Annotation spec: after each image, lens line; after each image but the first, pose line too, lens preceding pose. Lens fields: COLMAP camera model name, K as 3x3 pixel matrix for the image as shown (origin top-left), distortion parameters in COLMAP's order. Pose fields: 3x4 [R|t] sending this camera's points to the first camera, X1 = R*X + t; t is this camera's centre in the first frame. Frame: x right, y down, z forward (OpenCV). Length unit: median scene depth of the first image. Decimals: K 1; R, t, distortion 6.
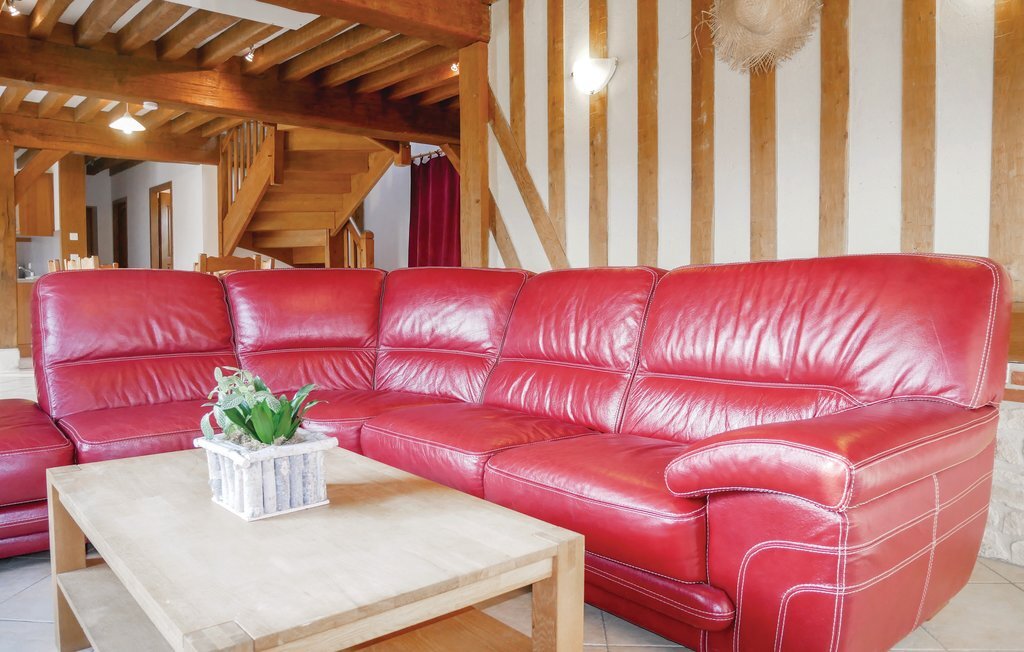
lens RADIAL K [[758.1, 0, 512.0], [0, 758.1, 326.0], [0, 0, 1]] dist [-0.037429, 0.002659]
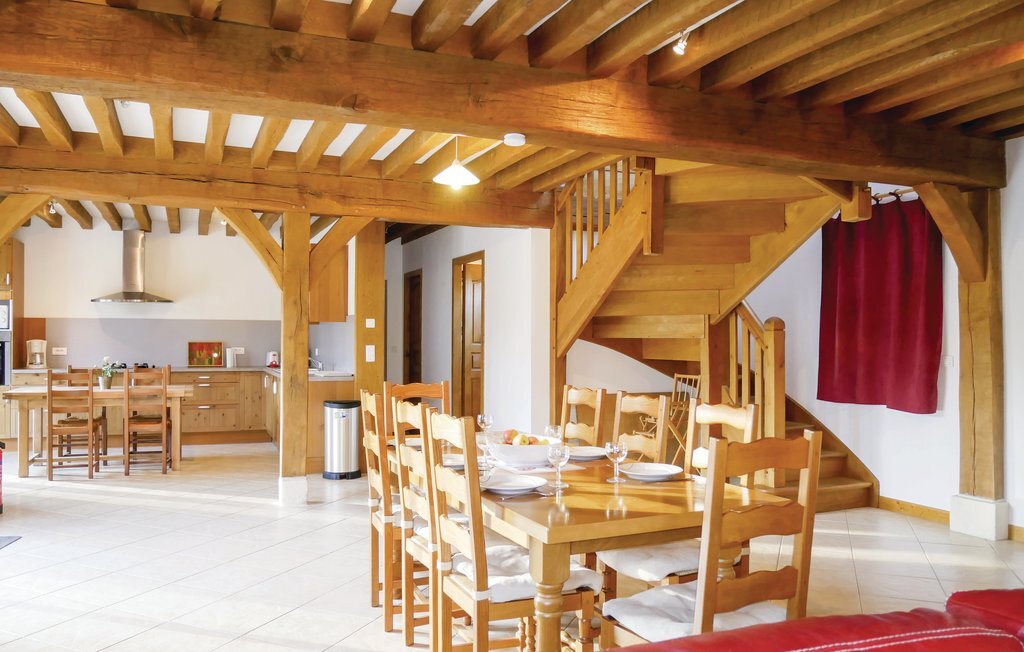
lens RADIAL K [[784.7, 0, 512.0], [0, 784.7, 326.0], [0, 0, 1]] dist [-0.048493, 0.000159]
pose [[0.951276, -0.002085, -0.308332, -0.222378], [-0.021083, 0.997197, -0.071789, -0.071768], [0.307618, 0.074792, 0.948566, 0.306206]]
